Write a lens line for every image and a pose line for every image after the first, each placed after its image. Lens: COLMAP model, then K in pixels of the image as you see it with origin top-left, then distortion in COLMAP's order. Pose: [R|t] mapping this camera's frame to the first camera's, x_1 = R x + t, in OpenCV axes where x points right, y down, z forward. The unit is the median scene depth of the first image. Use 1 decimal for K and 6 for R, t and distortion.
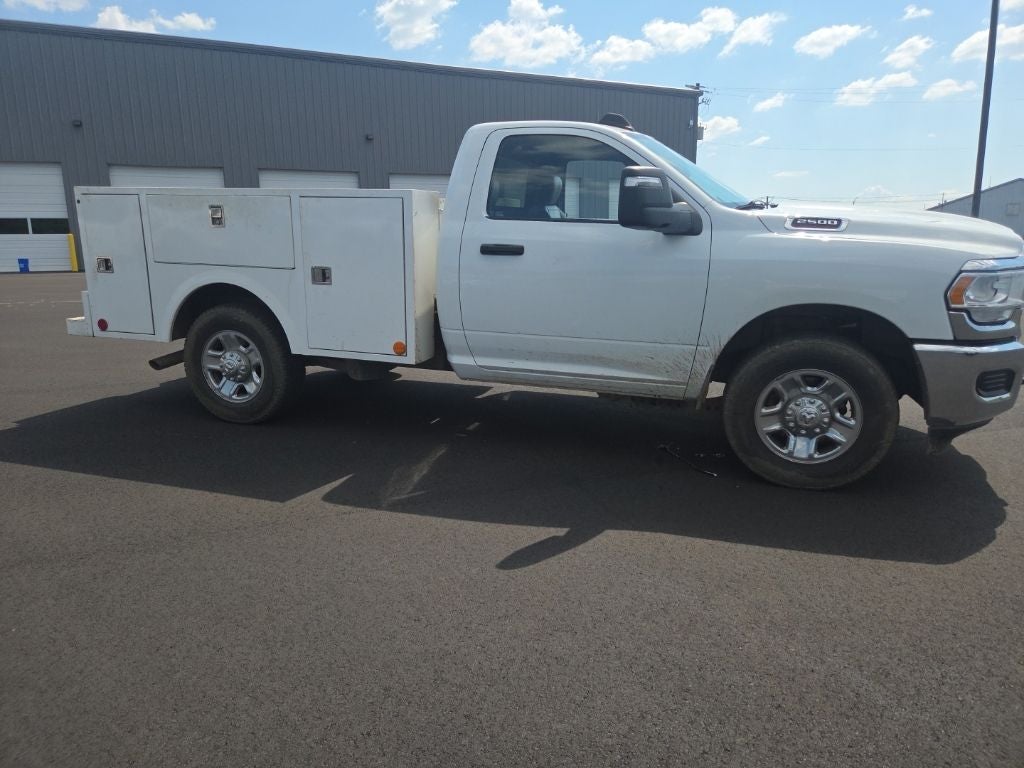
lens RADIAL K [[685.8, 0, 502.5], [0, 685.8, 396.7], [0, 0, 1]] dist [0.066251, -0.057221]
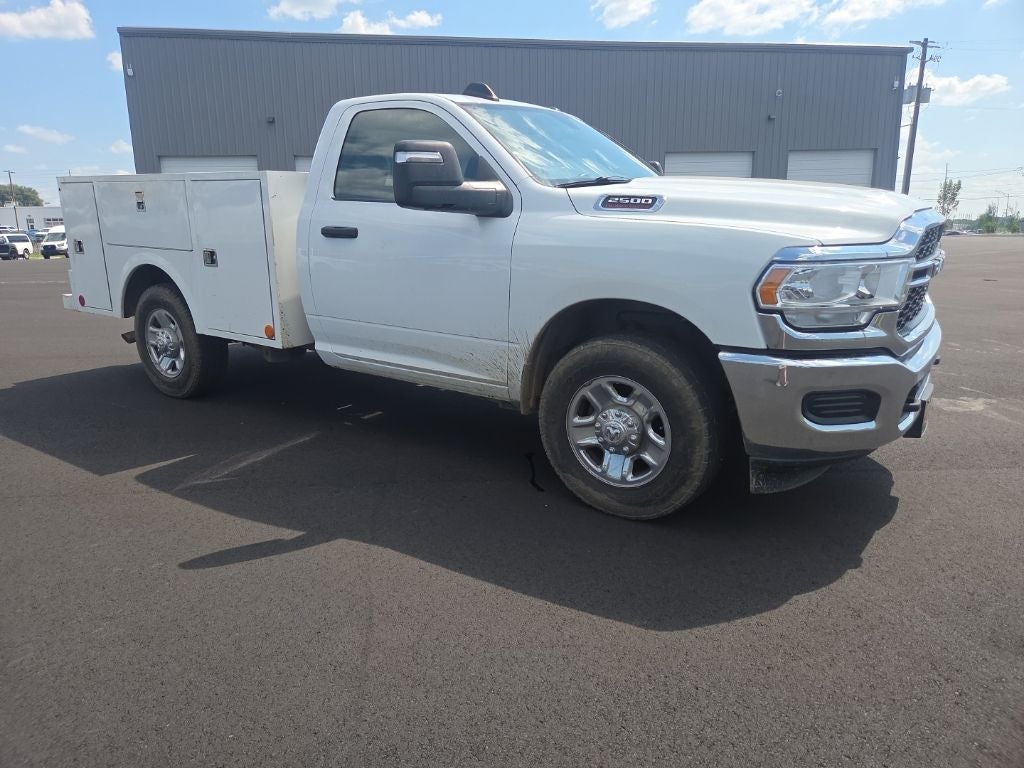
lens RADIAL K [[687.2, 0, 503.1], [0, 687.2, 391.2], [0, 0, 1]] dist [0.065778, -0.057464]
pose [[0.959976, 0.060964, -0.273368, 0.521619], [-0.056509, 0.998110, 0.024146, -0.032477], [0.274323, -0.007732, 0.961606, 0.149386]]
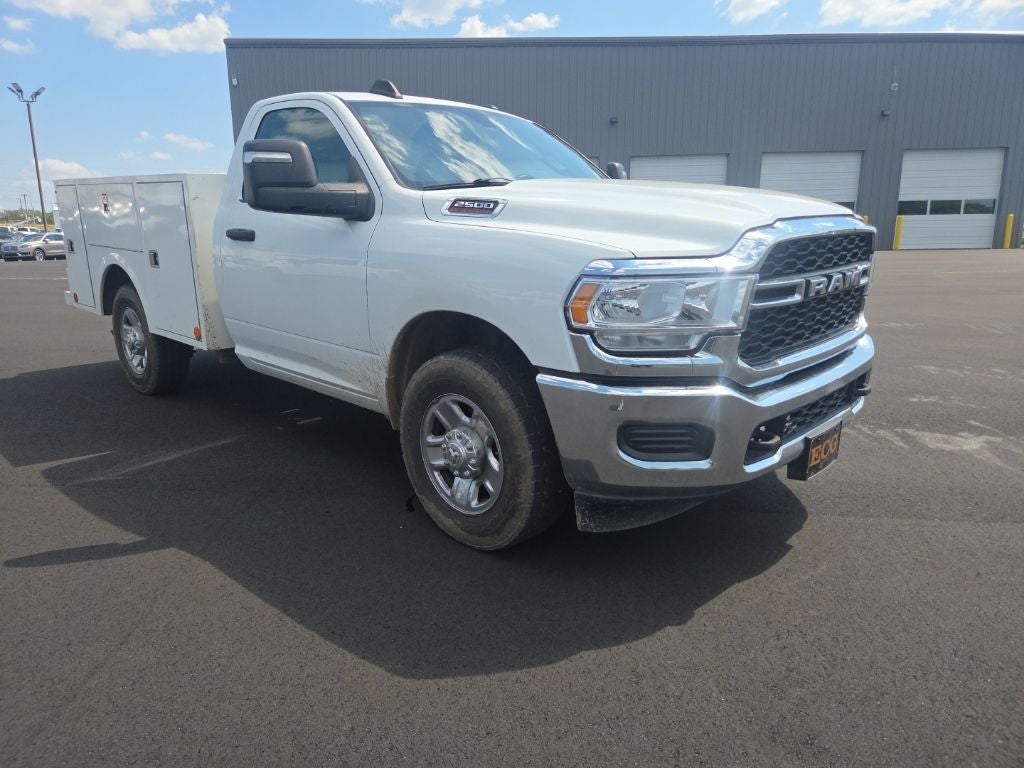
lens RADIAL K [[687.7, 0, 501.3], [0, 687.7, 403.3], [0, 0, 1]] dist [0.070638, -0.057107]
pose [[0.905512, 0.106805, -0.410658, 0.779349], [-0.096278, 0.994277, 0.046300, -0.067850], [0.413253, -0.002388, 0.910613, 0.299601]]
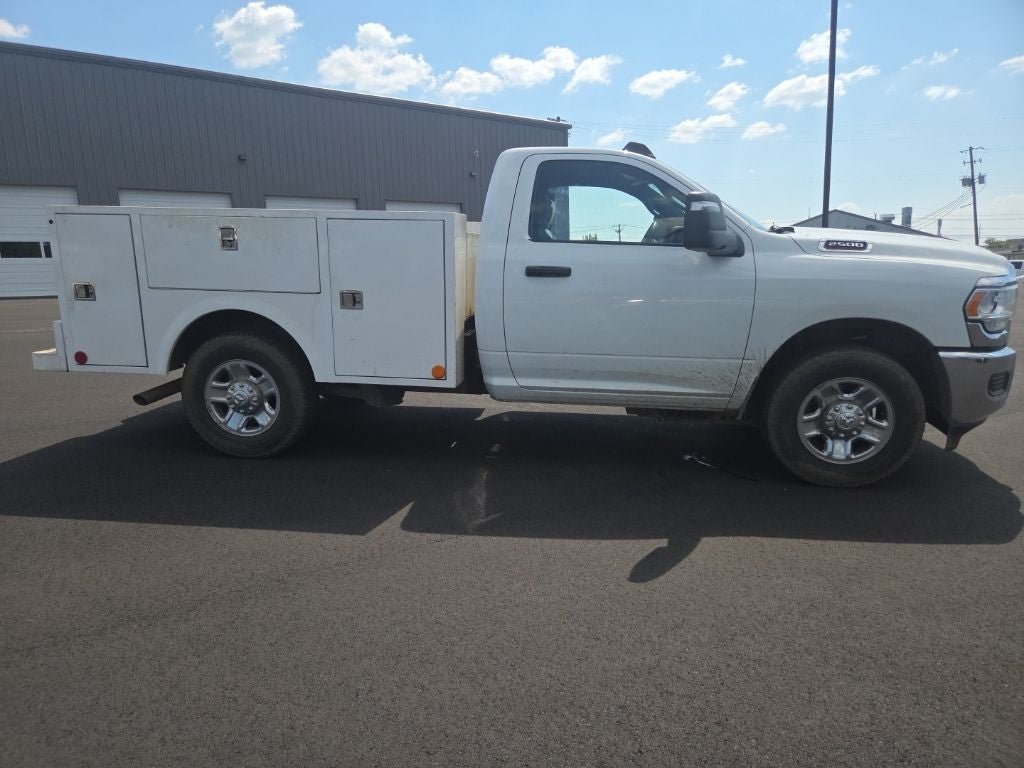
lens RADIAL K [[692.7, 0, 499.5], [0, 692.7, 394.5], [0, 0, 1]] dist [0.073769, -0.065121]
pose [[0.980926, -0.037907, 0.190651, -0.296774], [0.045568, 0.998314, -0.035960, 0.002020], [-0.188967, 0.043962, 0.980999, 0.015041]]
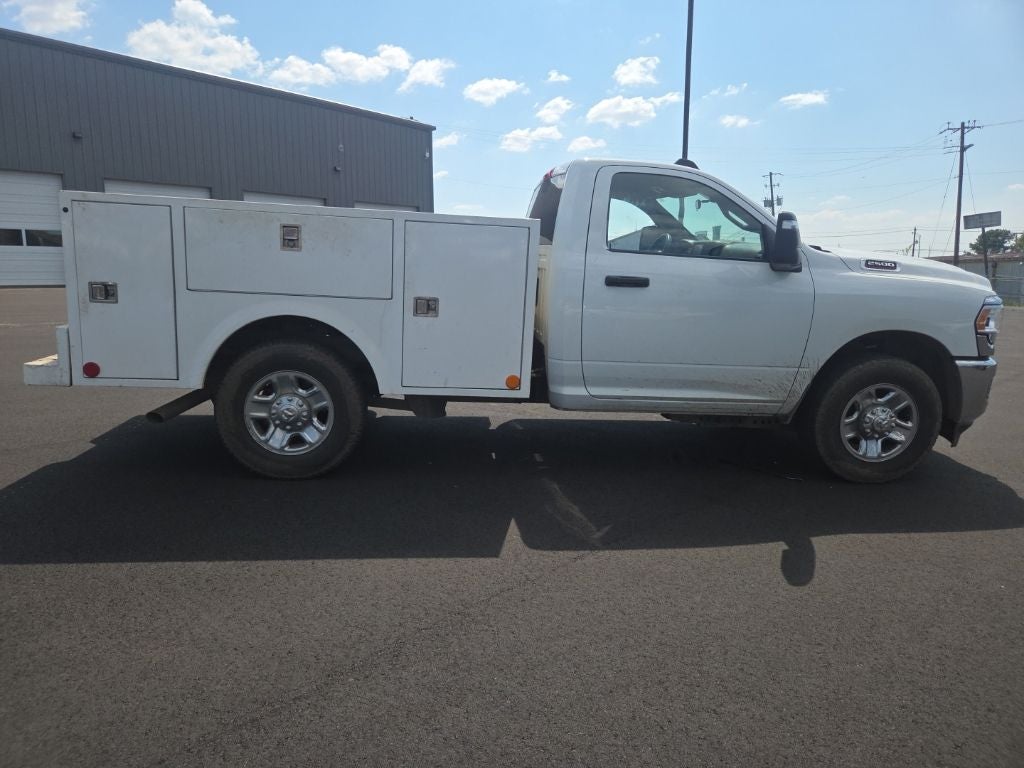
lens RADIAL K [[685.8, 0, 502.5], [0, 685.8, 396.7], [0, 0, 1]] dist [0.066251, -0.057221]
pose [[0.908864, -0.055218, 0.413422, -0.645377], [0.068300, 0.997521, -0.016920, -0.040274], [-0.411463, 0.043615, 0.910382, 0.157124]]
